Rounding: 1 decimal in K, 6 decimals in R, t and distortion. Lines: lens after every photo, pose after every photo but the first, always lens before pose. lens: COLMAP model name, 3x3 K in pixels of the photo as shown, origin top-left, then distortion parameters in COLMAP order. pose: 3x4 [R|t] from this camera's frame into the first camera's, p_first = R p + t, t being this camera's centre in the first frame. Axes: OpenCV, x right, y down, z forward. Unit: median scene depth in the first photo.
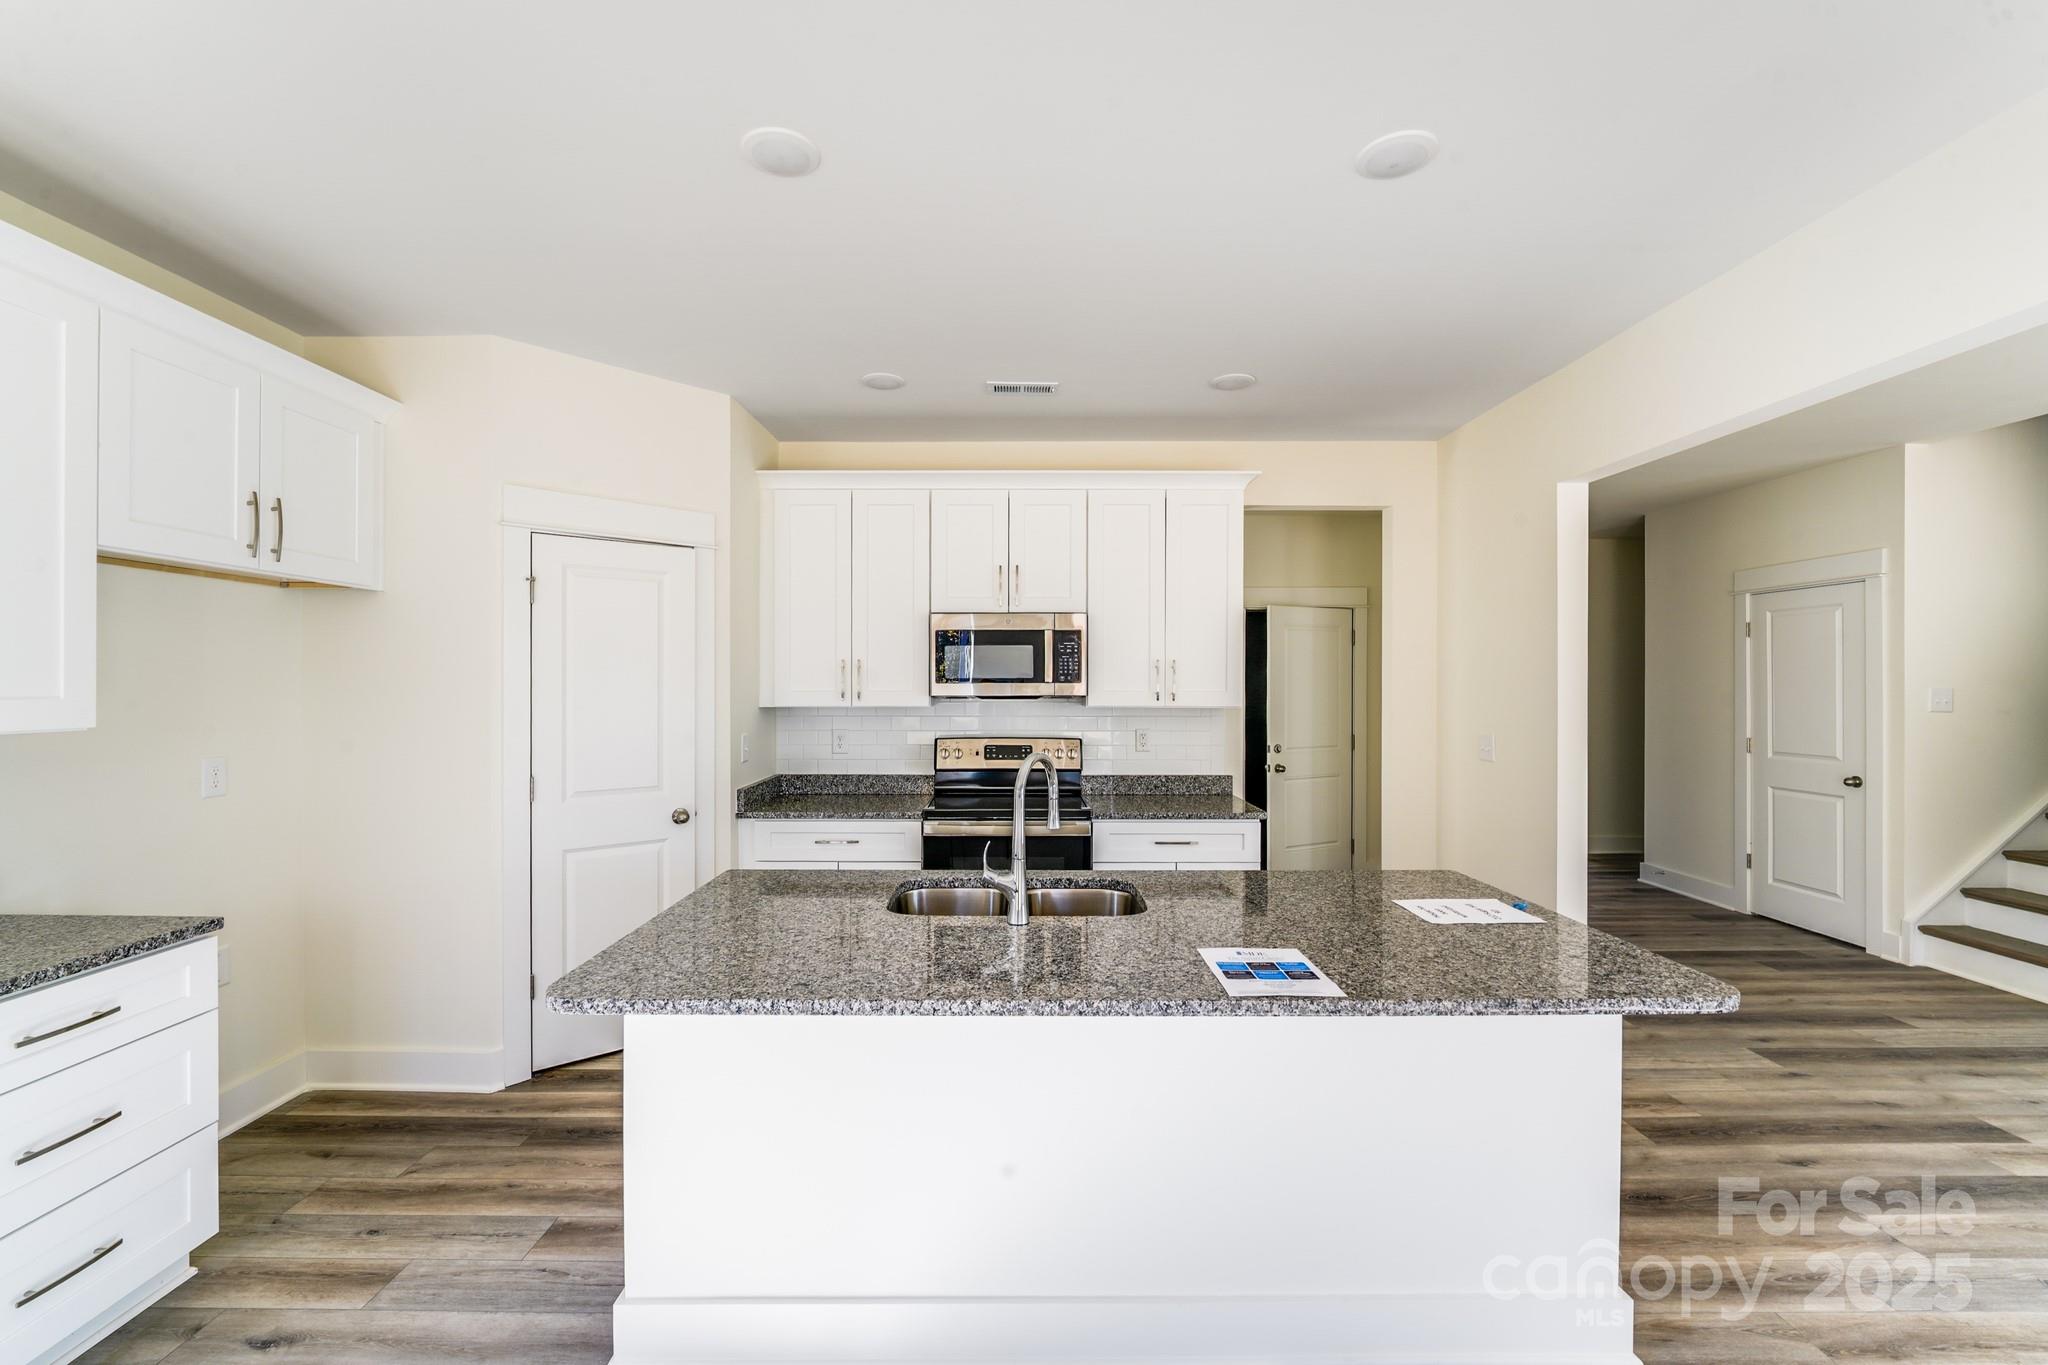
lens RADIAL K [[840.7, 0, 1020.9], [0, 840.7, 684.1], [0, 0, 1]] dist [-0.016296, 0.001013]
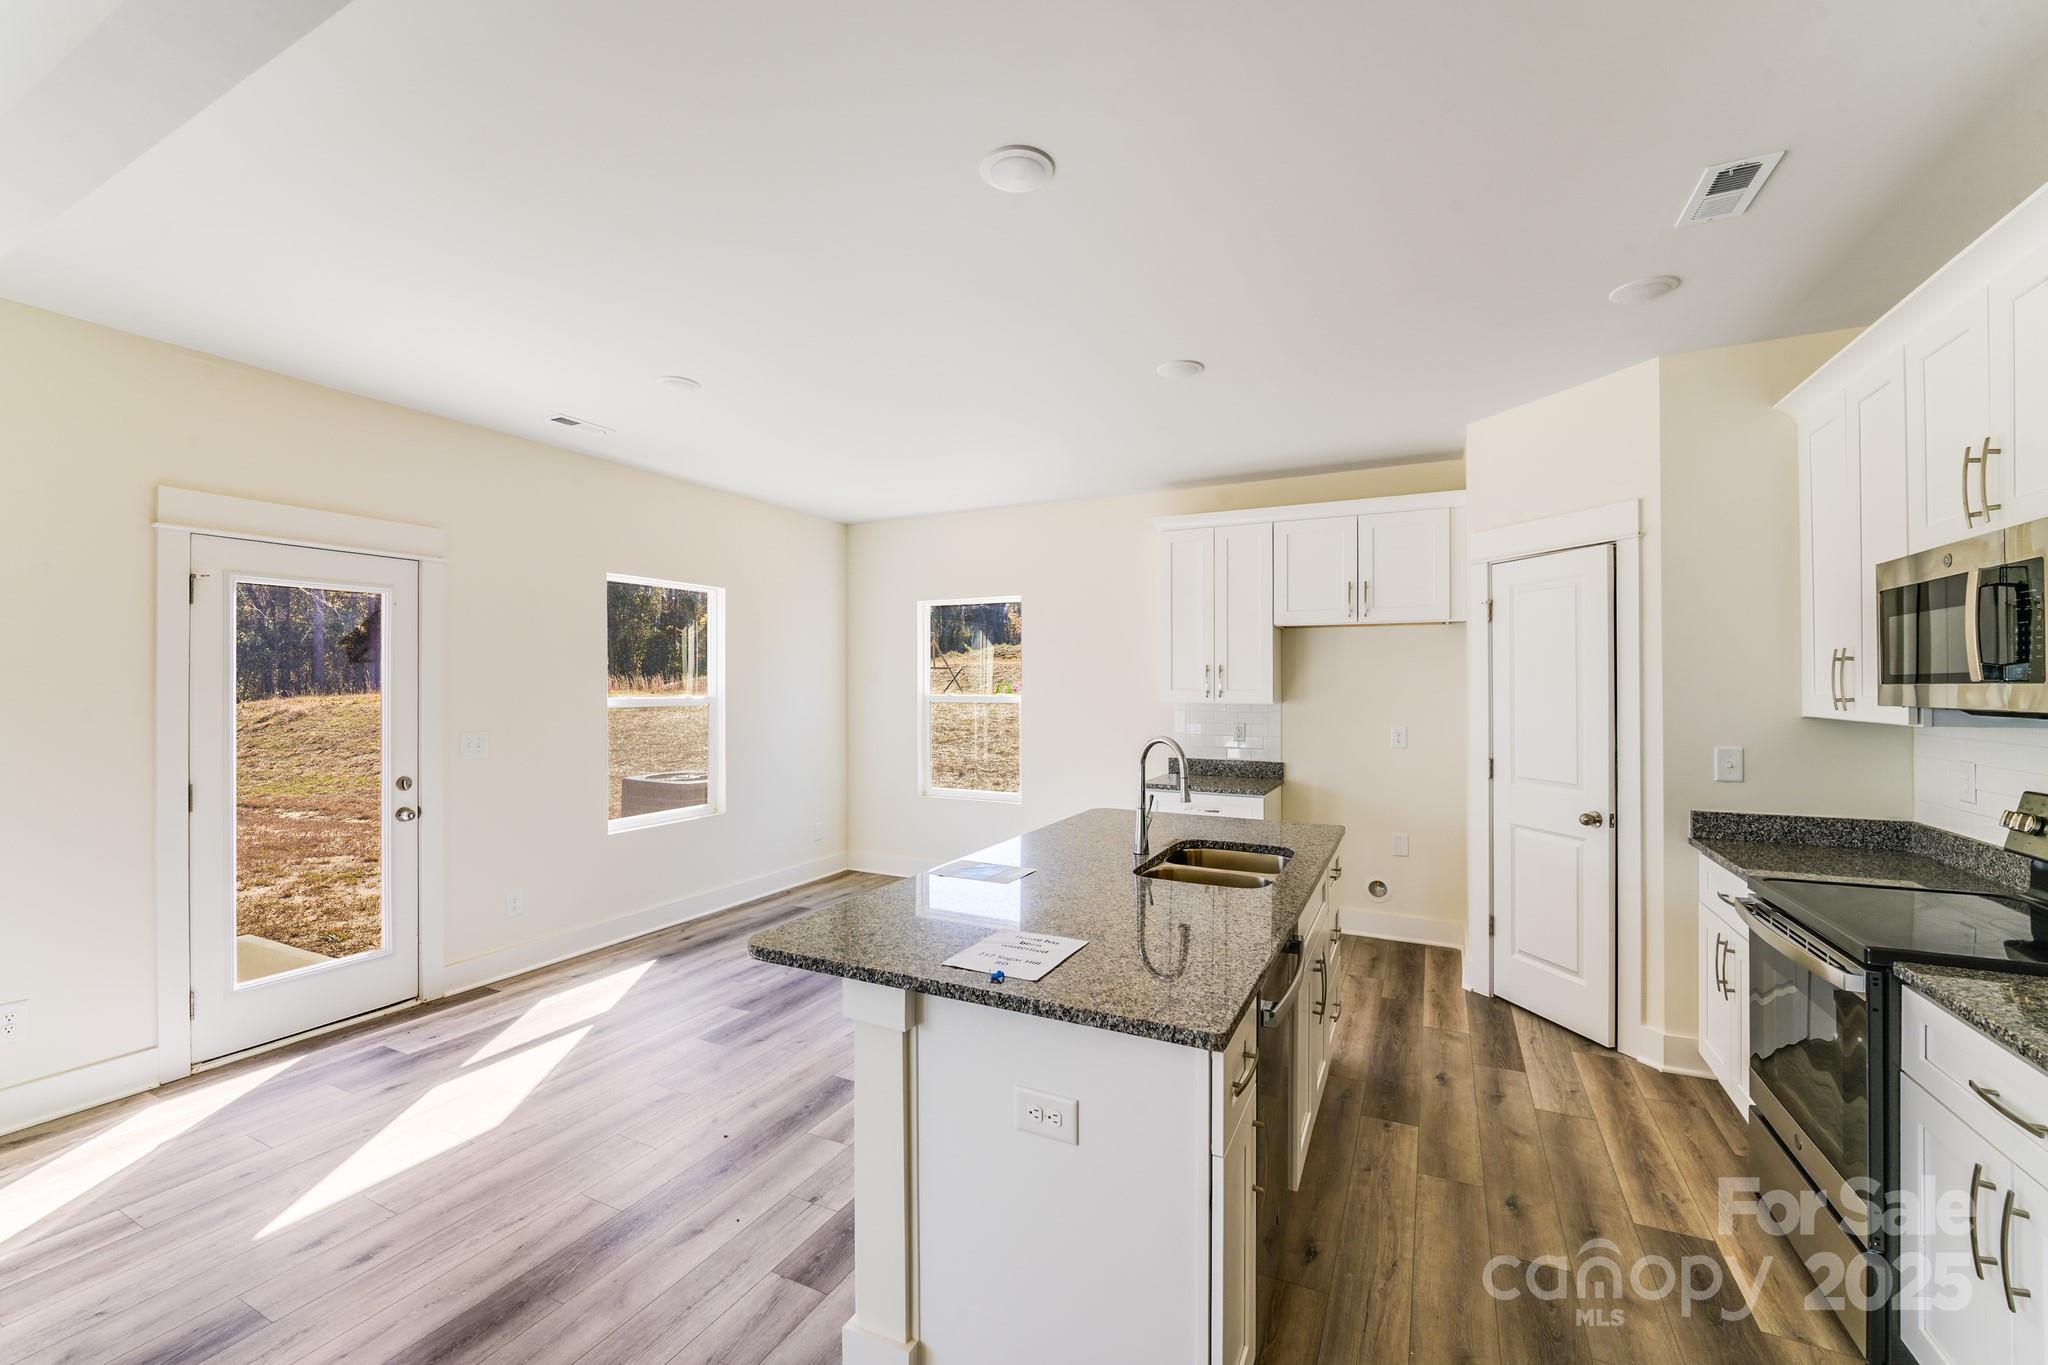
lens RADIAL K [[846.2, 0, 1004.1], [0, 846.2, 674.7], [0, 0, 1]] dist [-0.011025, -0.000882]
pose [[-0.466907, -0.011128, -0.884236, 0.685457], [-0.002137, 0.999932, -0.011456, 0.000550], [0.884304, -0.003460, -0.466899, 0.732320]]
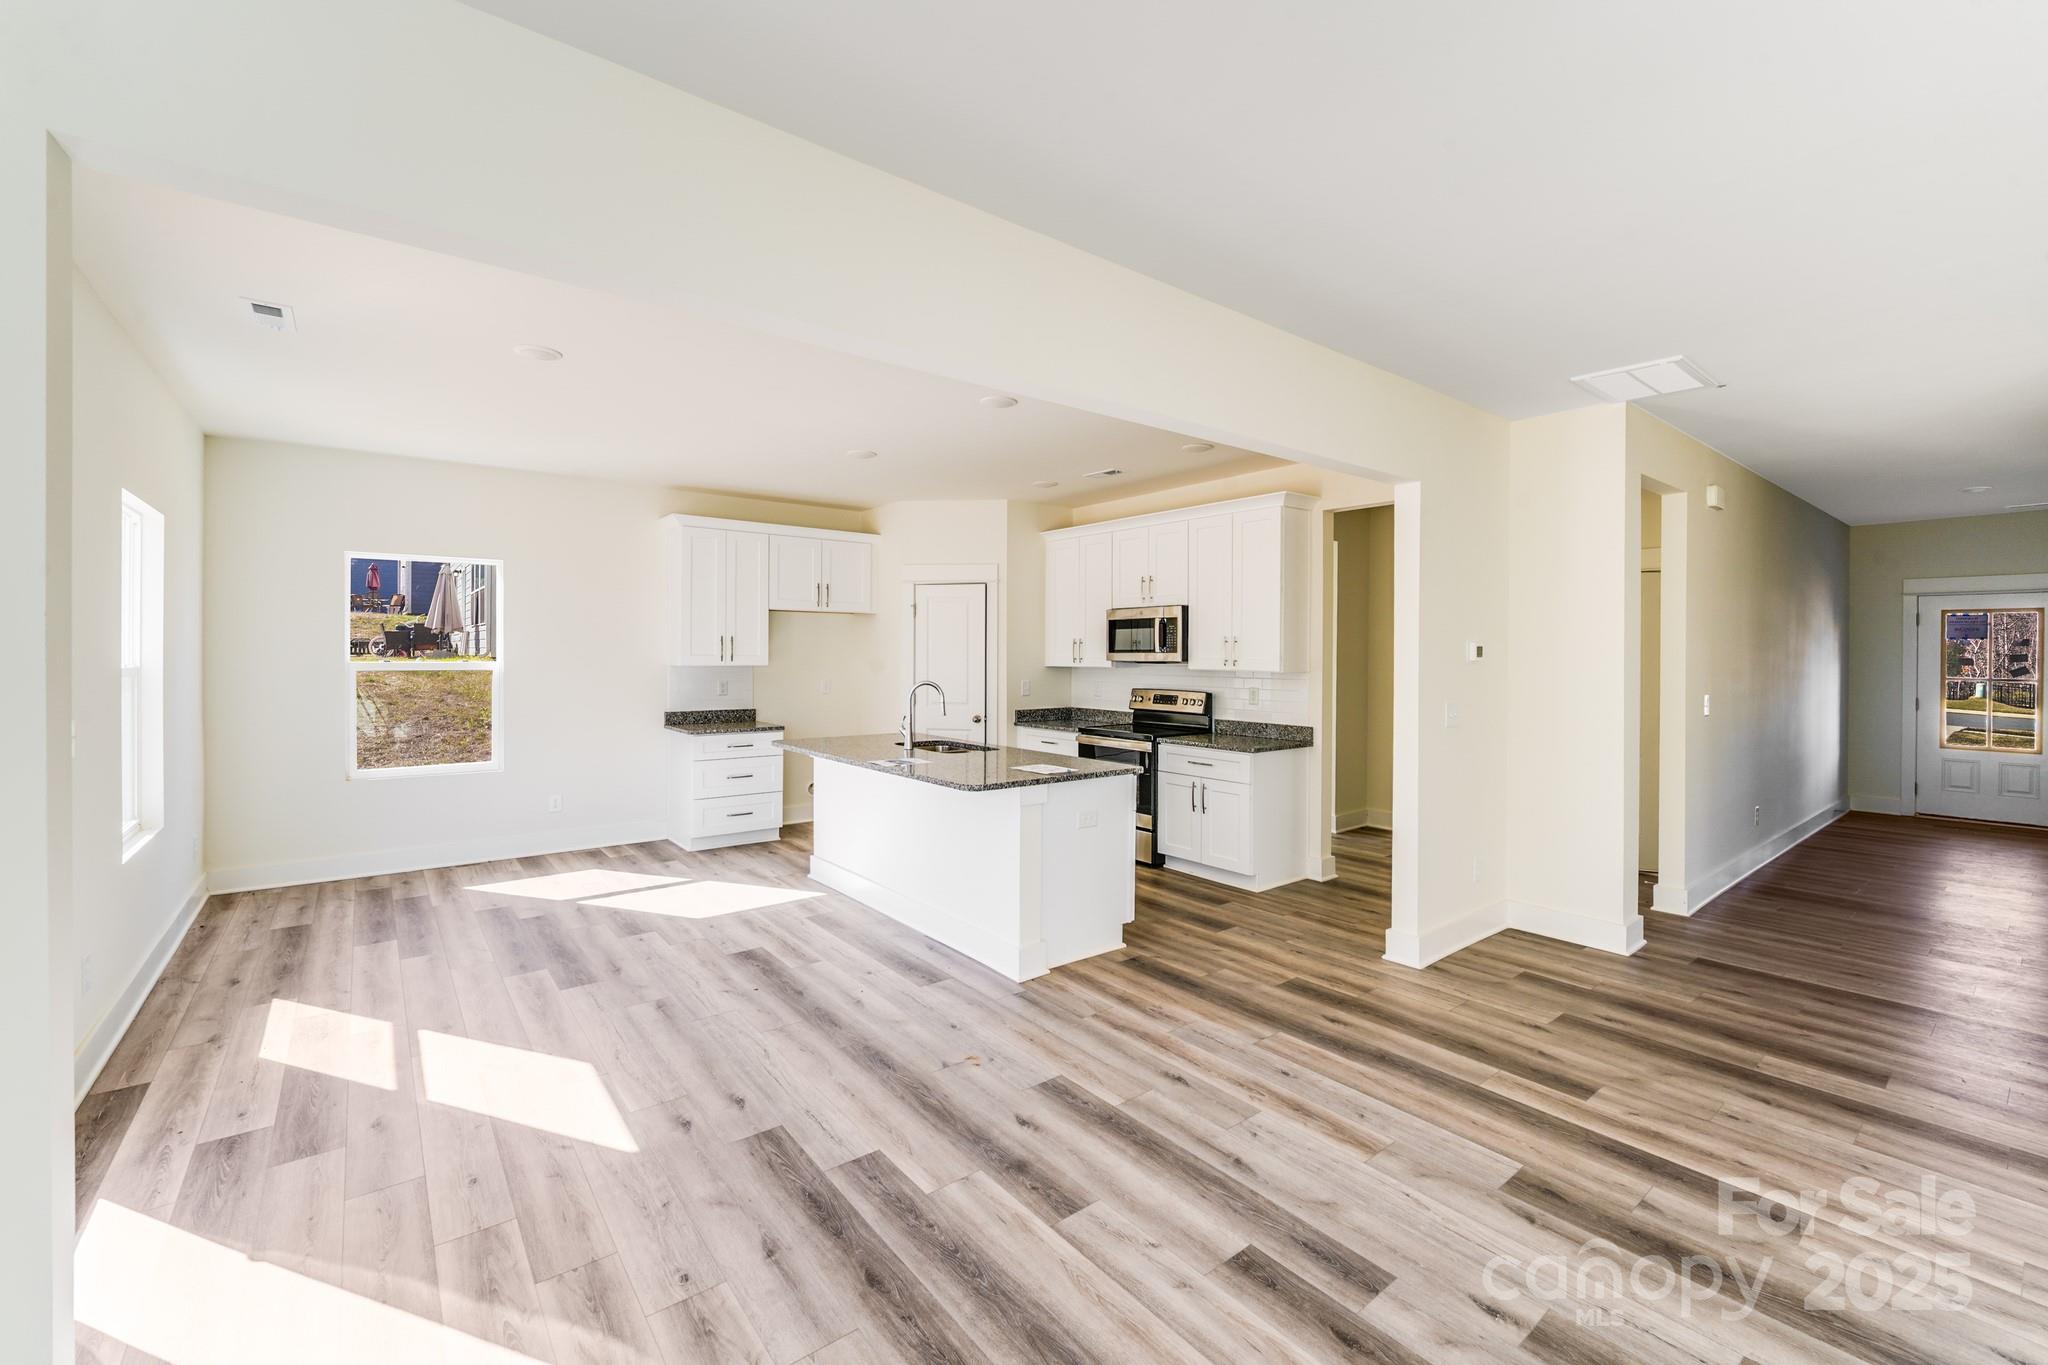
lens RADIAL K [[846.2, 0, 1022.6], [0, 846.2, 664.0], [0, 0, 1]] dist [-0.011025, -0.000882]
pose [[0.617234, 0.011357, -0.786697, 1.072886], [-0.006674, 0.999935, 0.009199, 0.006077], [0.786751, -0.000427, 0.617270, -0.132511]]
